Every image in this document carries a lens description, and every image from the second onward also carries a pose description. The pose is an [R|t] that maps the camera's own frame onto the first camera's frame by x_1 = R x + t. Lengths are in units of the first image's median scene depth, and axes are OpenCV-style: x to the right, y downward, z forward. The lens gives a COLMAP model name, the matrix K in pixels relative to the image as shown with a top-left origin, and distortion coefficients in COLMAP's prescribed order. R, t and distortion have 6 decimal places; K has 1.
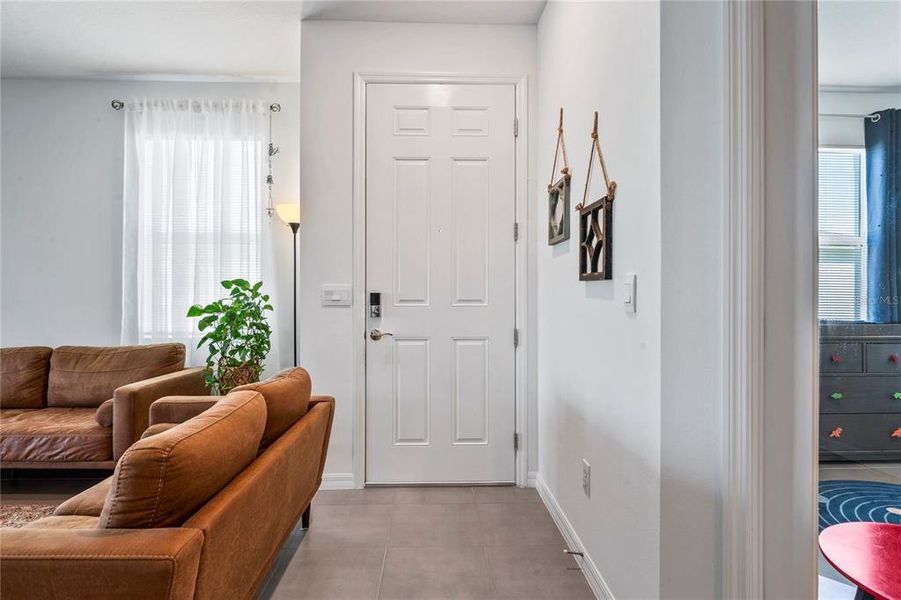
lens RADIAL K [[464.1, 0, 444.4], [0, 464.1, 294.2], [0, 0, 1]] dist [-0.004405, -0.001256]
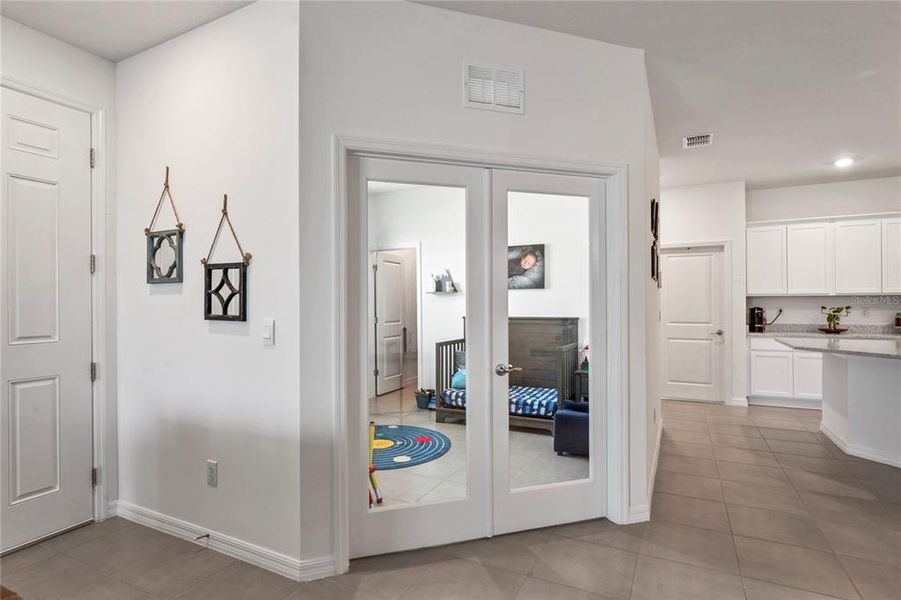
lens RADIAL K [[464.1, 0, 446.1], [0, 464.1, 299.9], [0, 0, 1]] dist [-0.004405, -0.001256]
pose [[0.475495, 0.002283, 0.879715, -0.338496], [0.001243, 0.999994, -0.003267, -0.052325], [-0.879717, 0.002647, 0.475489, -0.120568]]
